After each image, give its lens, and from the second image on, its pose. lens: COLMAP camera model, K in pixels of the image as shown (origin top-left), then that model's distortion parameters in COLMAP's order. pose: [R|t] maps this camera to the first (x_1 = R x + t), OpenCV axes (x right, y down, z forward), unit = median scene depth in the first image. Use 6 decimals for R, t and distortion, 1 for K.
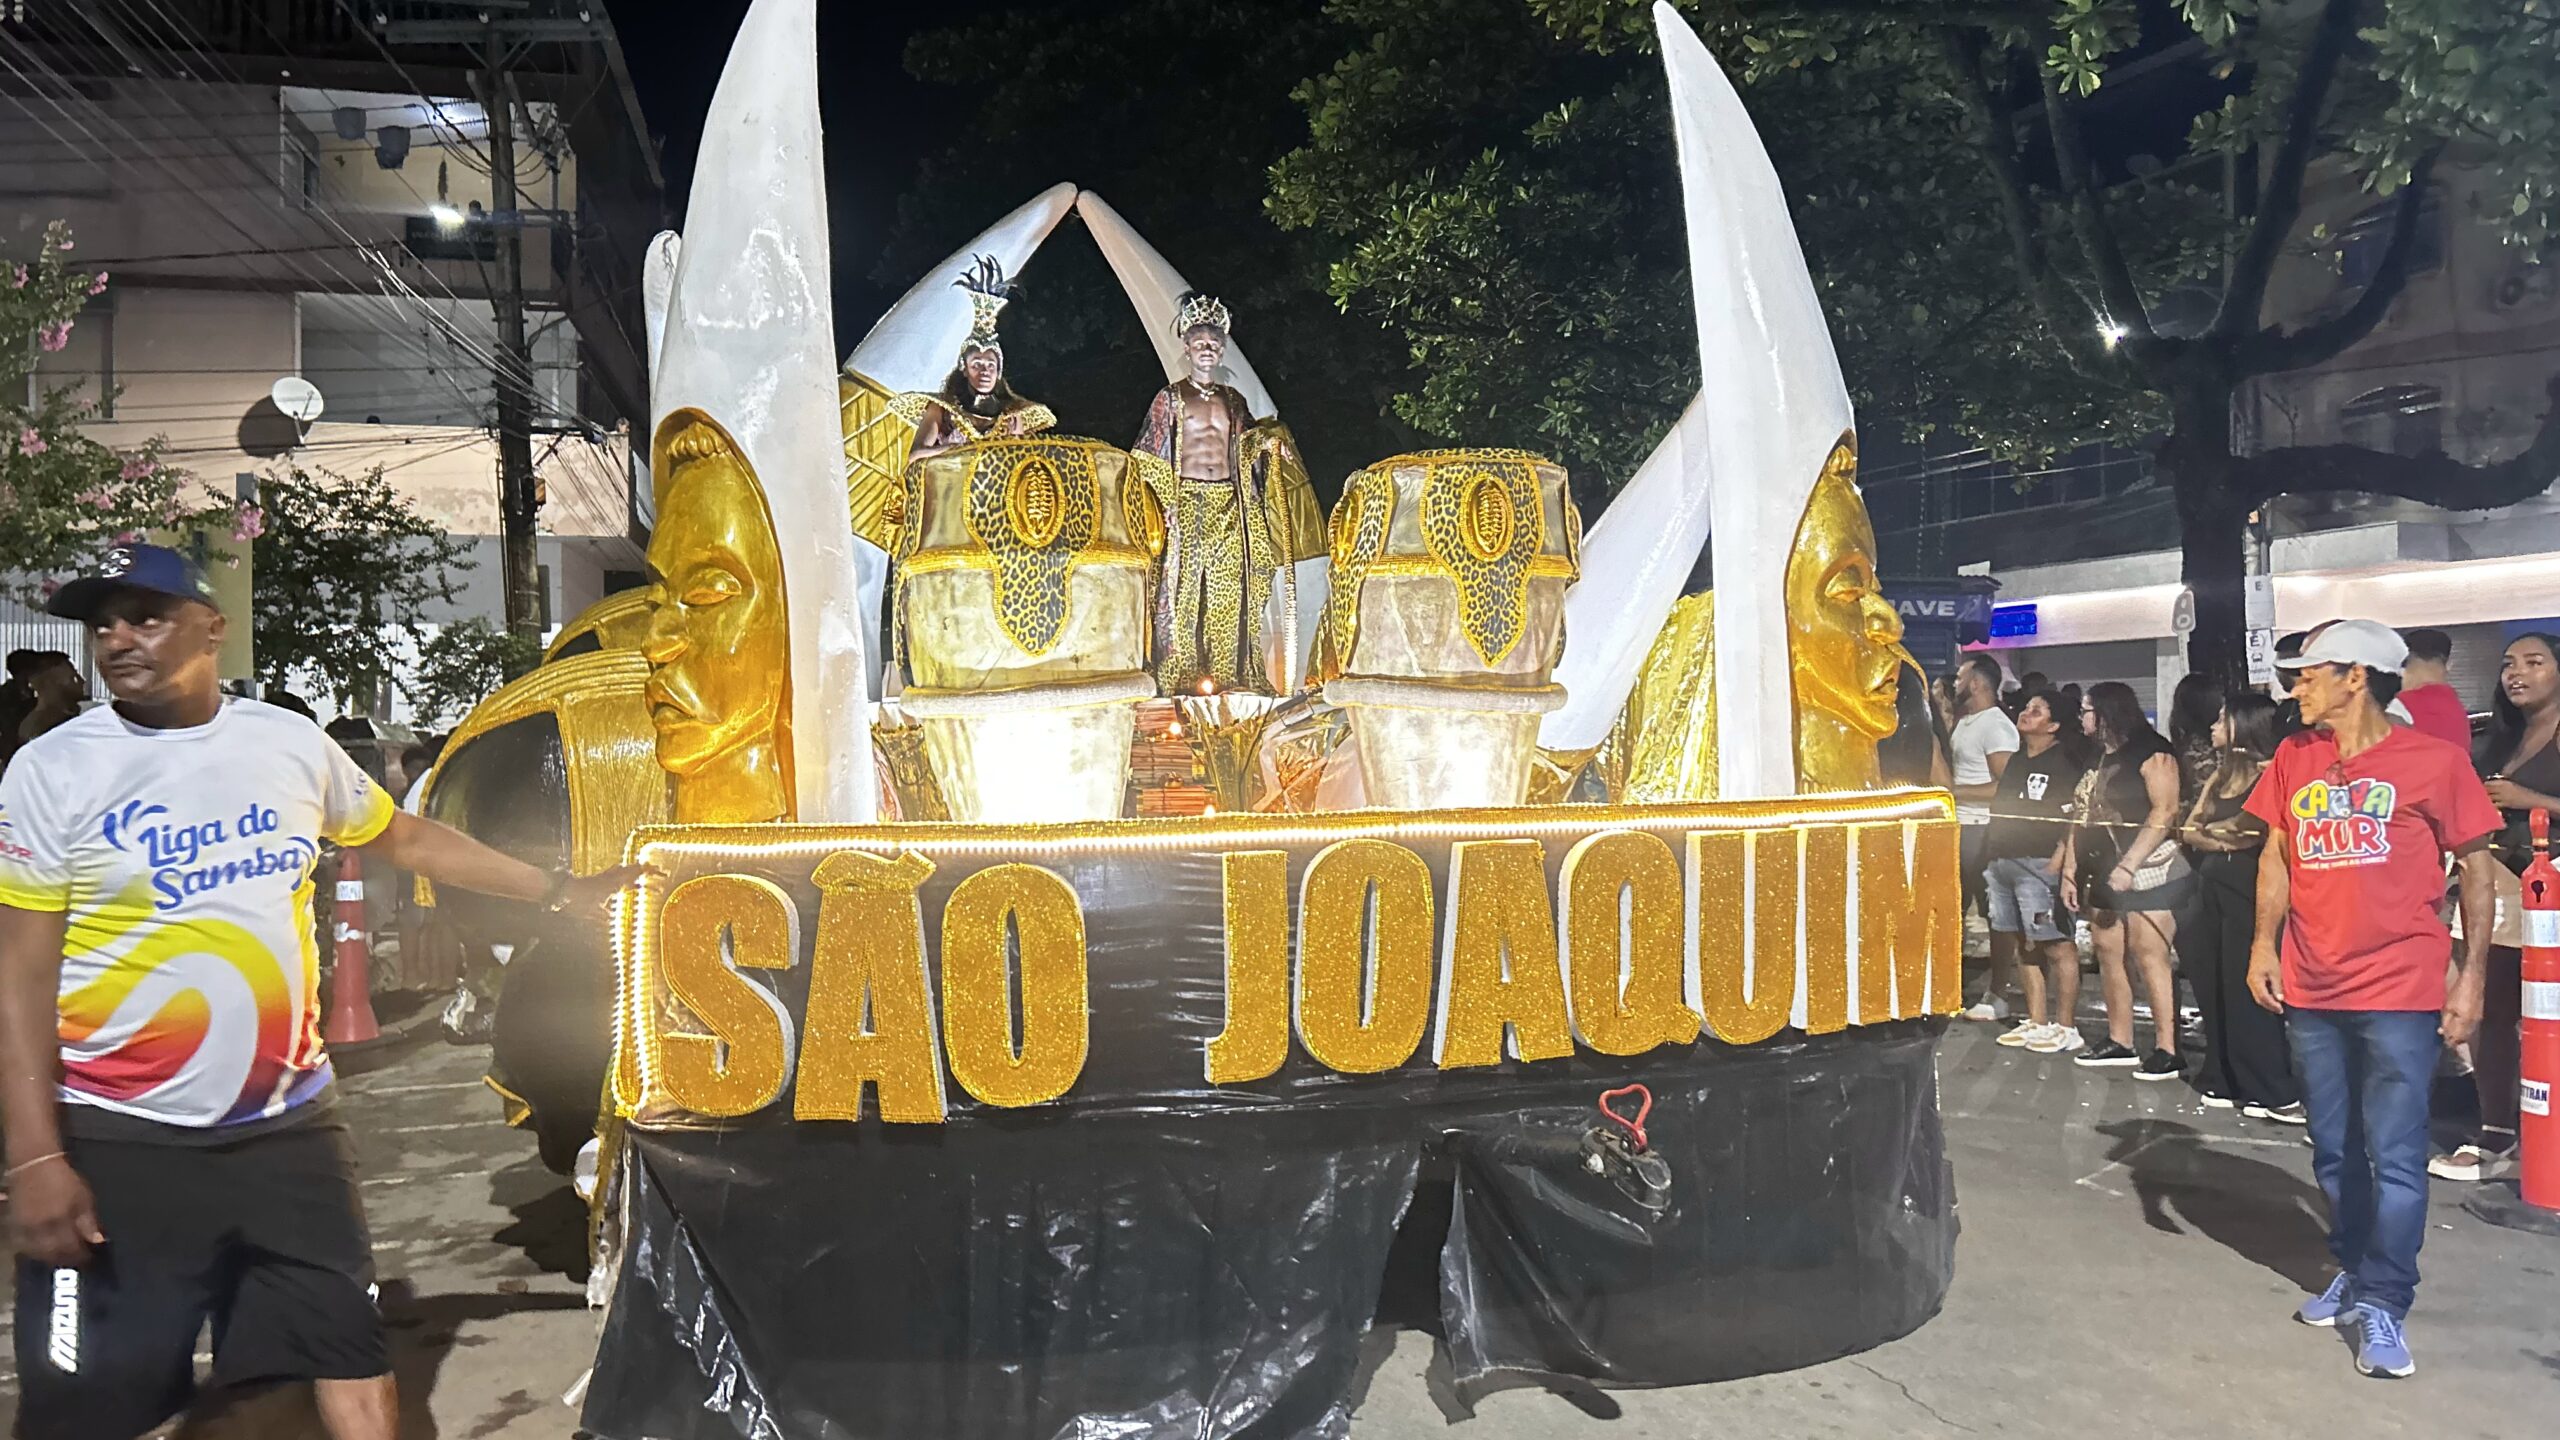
lens RADIAL K [[1886.8, 0, 1239.4], [0, 1886.8, 762.4], [0, 0, 1]] dist [0.031136, -0.031959]
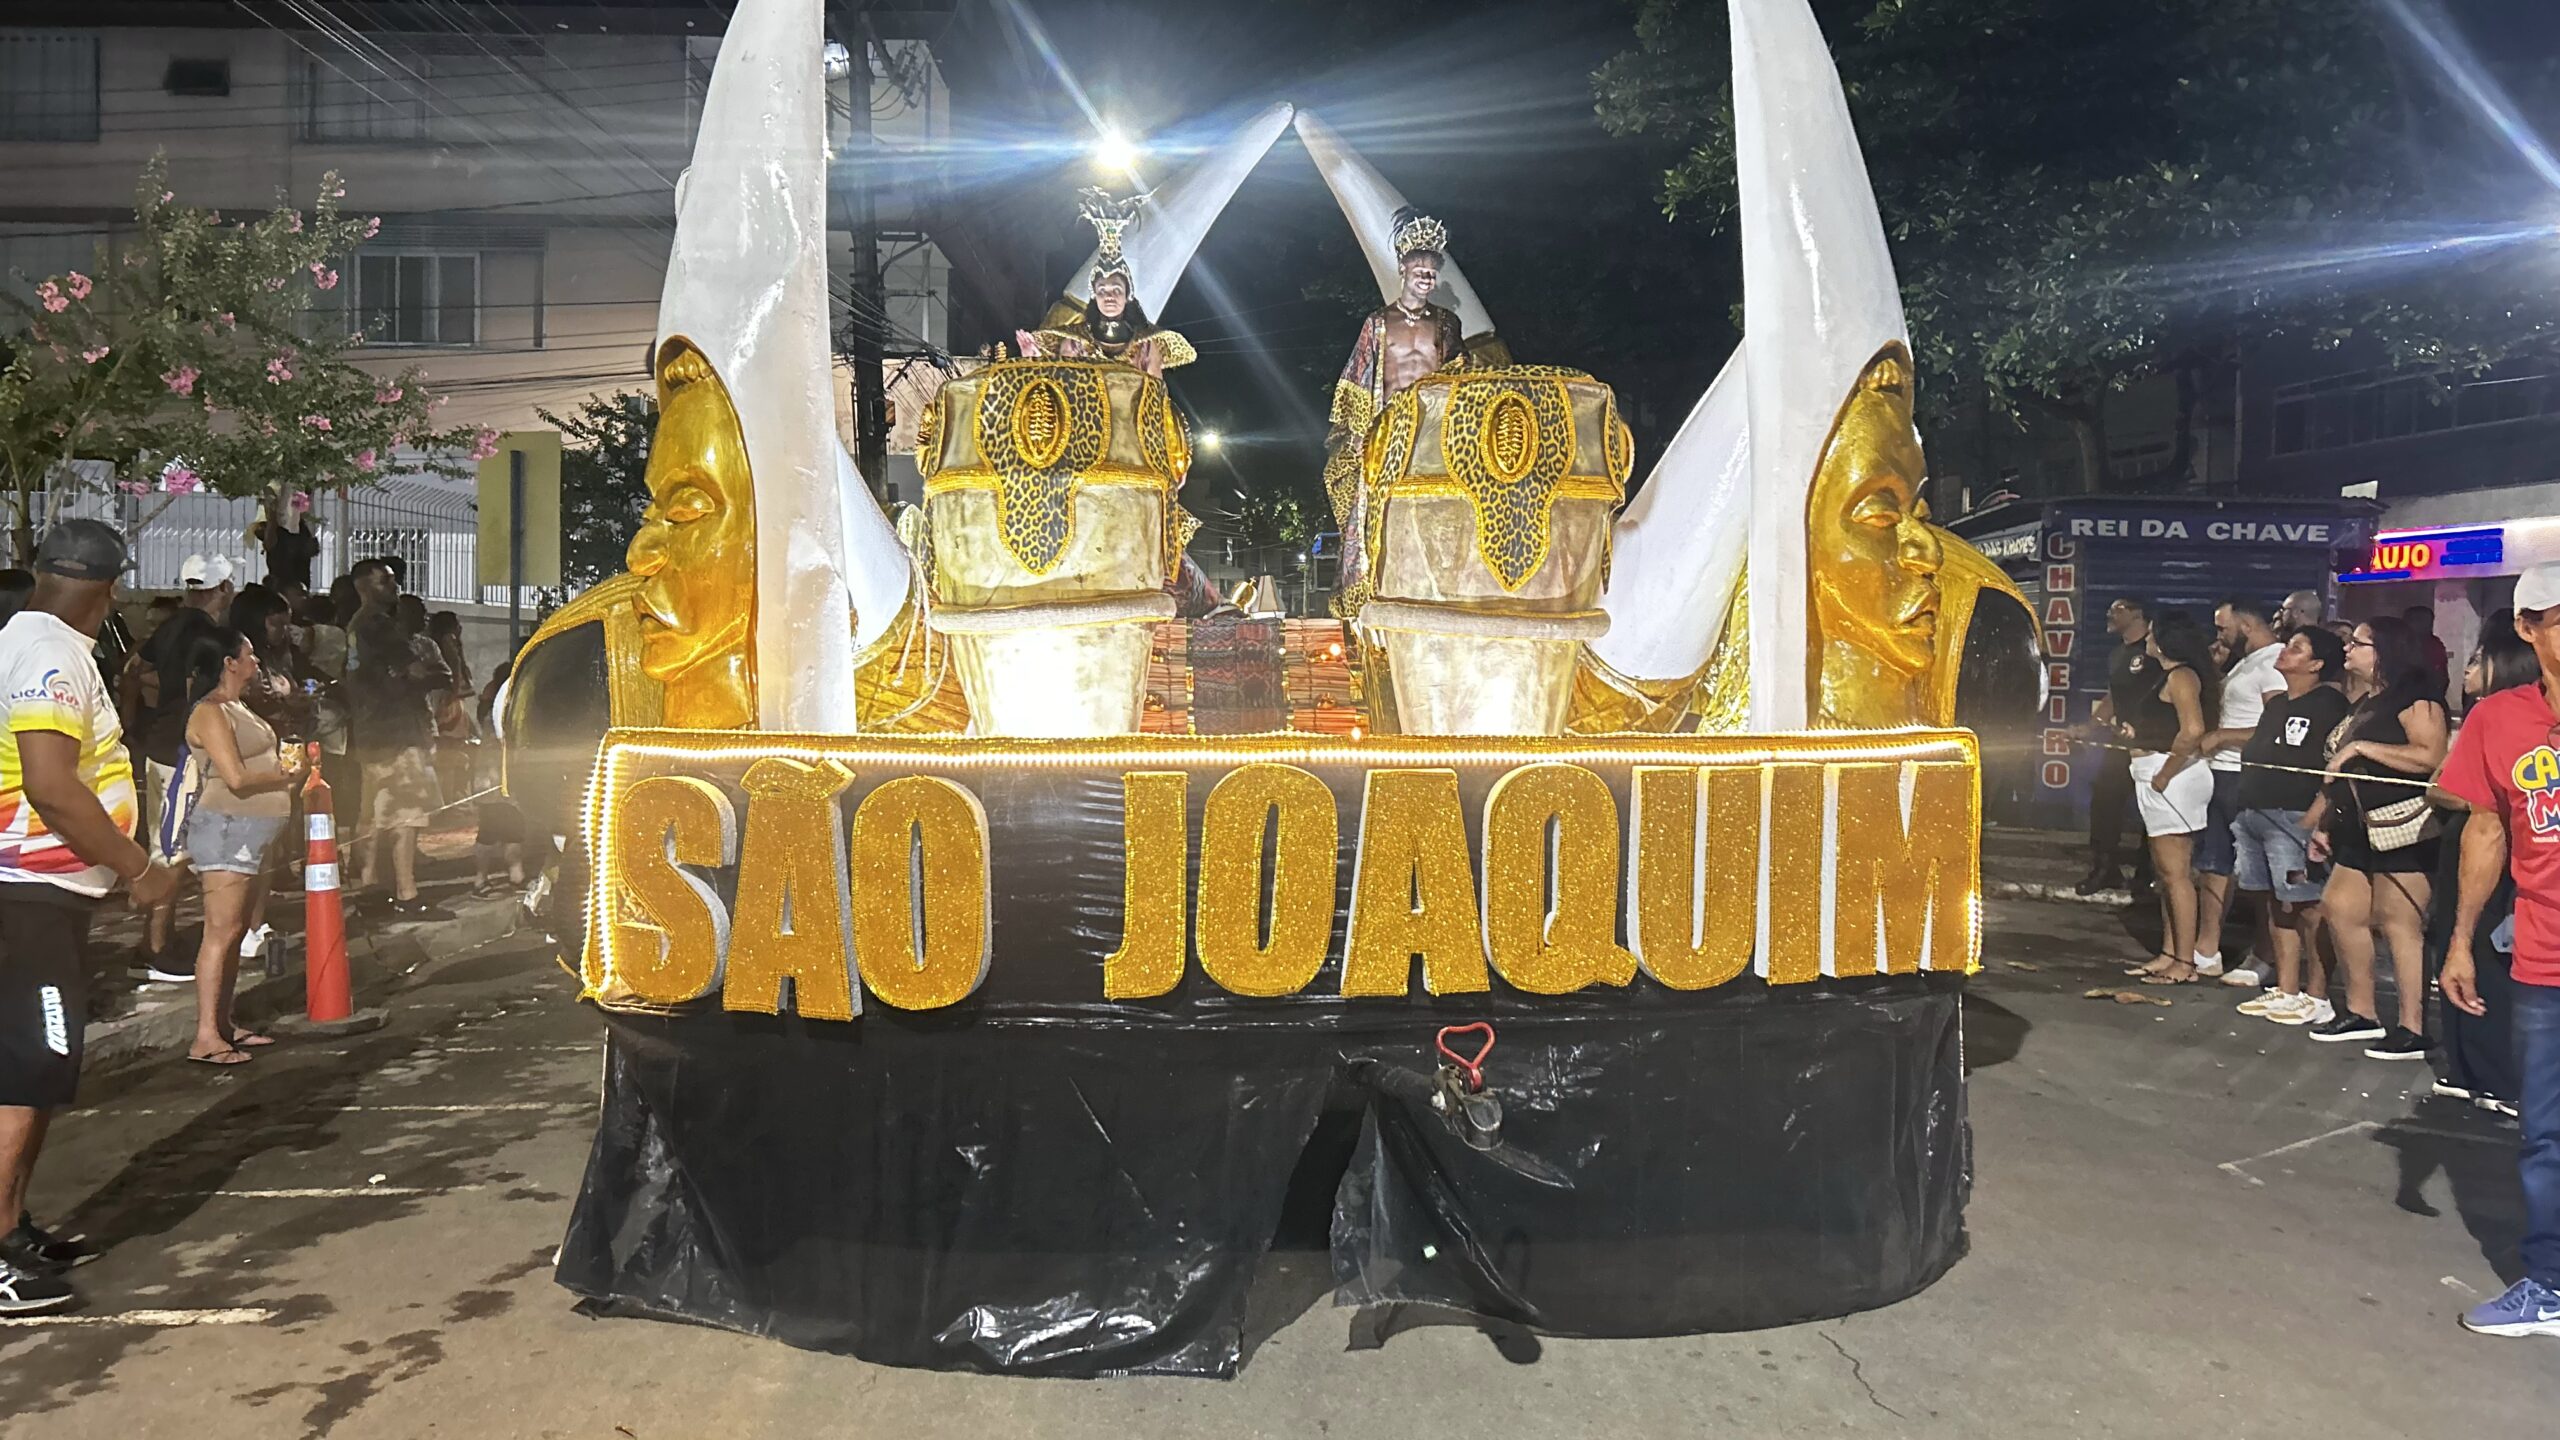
lens RADIAL K [[1886.8, 0, 1229.9], [0, 1886.8, 729.1], [0, 0, 1]] dist [0.031136, -0.031959]
pose [[0.979249, 0.028554, -0.200640, 0.197869], [-0.023452, 0.999340, 0.027757, -0.003459], [0.201301, -0.022475, 0.979272, 0.017363]]
